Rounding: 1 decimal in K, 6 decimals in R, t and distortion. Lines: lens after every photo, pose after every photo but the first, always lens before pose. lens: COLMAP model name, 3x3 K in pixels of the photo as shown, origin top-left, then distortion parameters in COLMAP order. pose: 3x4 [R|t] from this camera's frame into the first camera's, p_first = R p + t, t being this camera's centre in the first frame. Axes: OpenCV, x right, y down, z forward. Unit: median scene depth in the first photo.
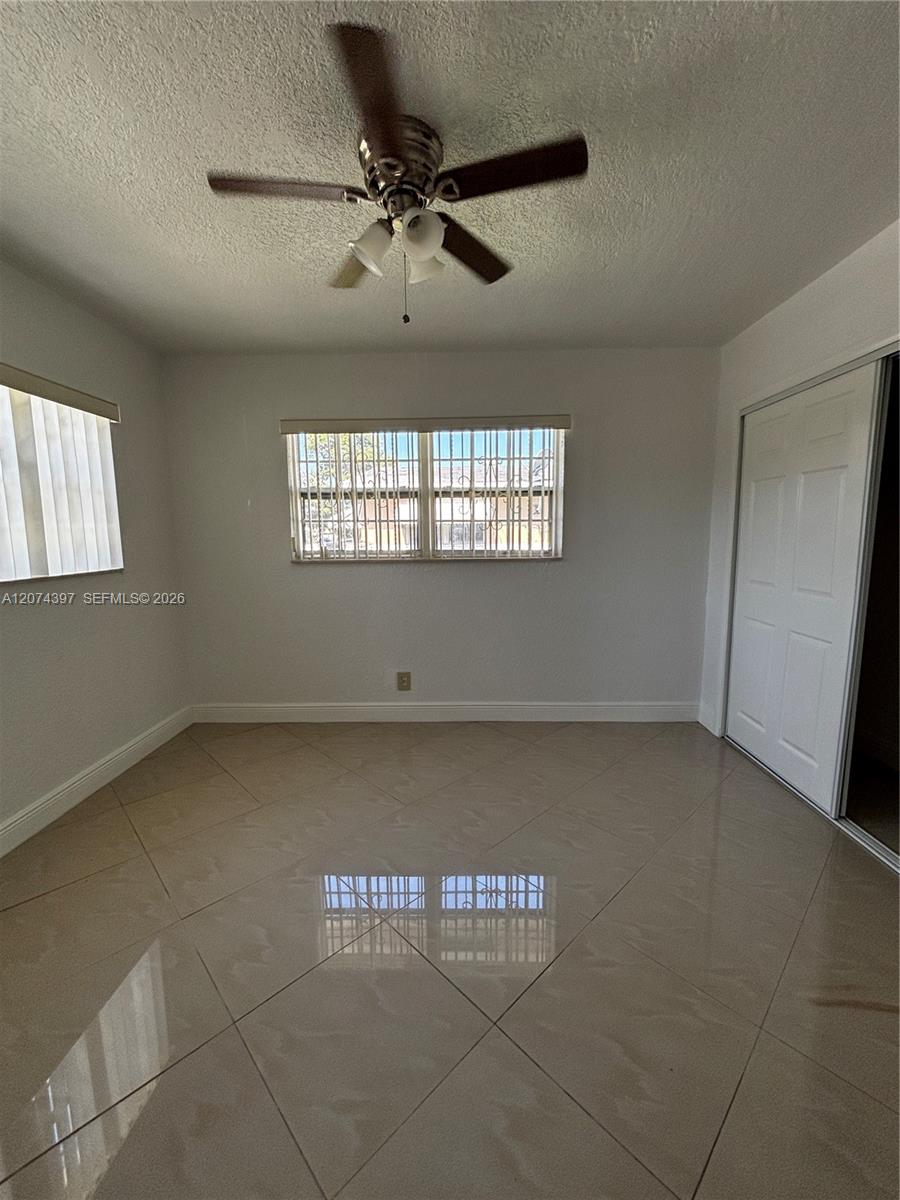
lens RADIAL K [[482.3, 0, 452.6], [0, 482.3, 598.1], [0, 0, 1]] dist [-0.000602, -0.000198]
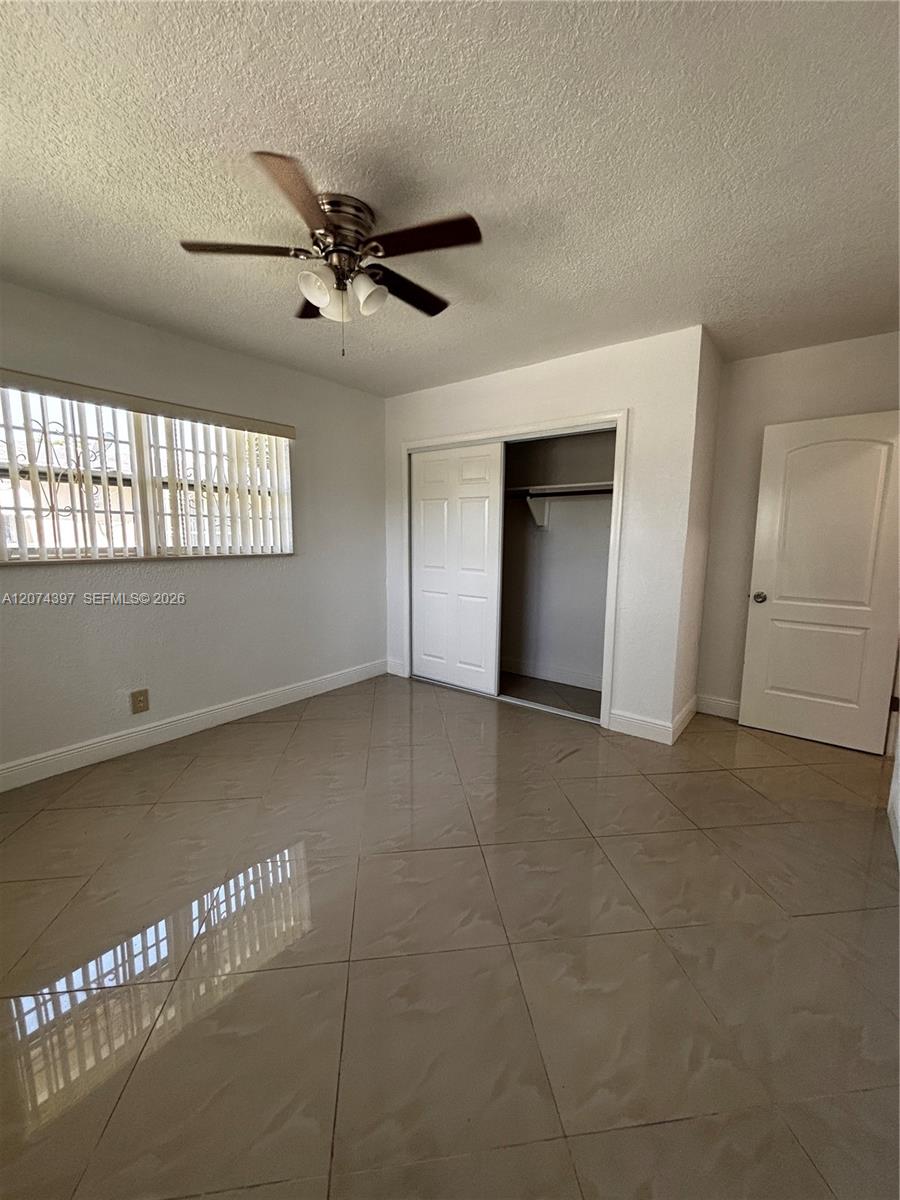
lens RADIAL K [[482.3, 0, 452.6], [0, 482.3, 598.1], [0, 0, 1]] dist [-0.000602, -0.000198]
pose [[0.588826, -0.091632, 0.803049, -0.452439], [0.088178, 0.994905, 0.048868, -0.002522], [-0.803436, 0.042037, 0.593906, 0.039760]]
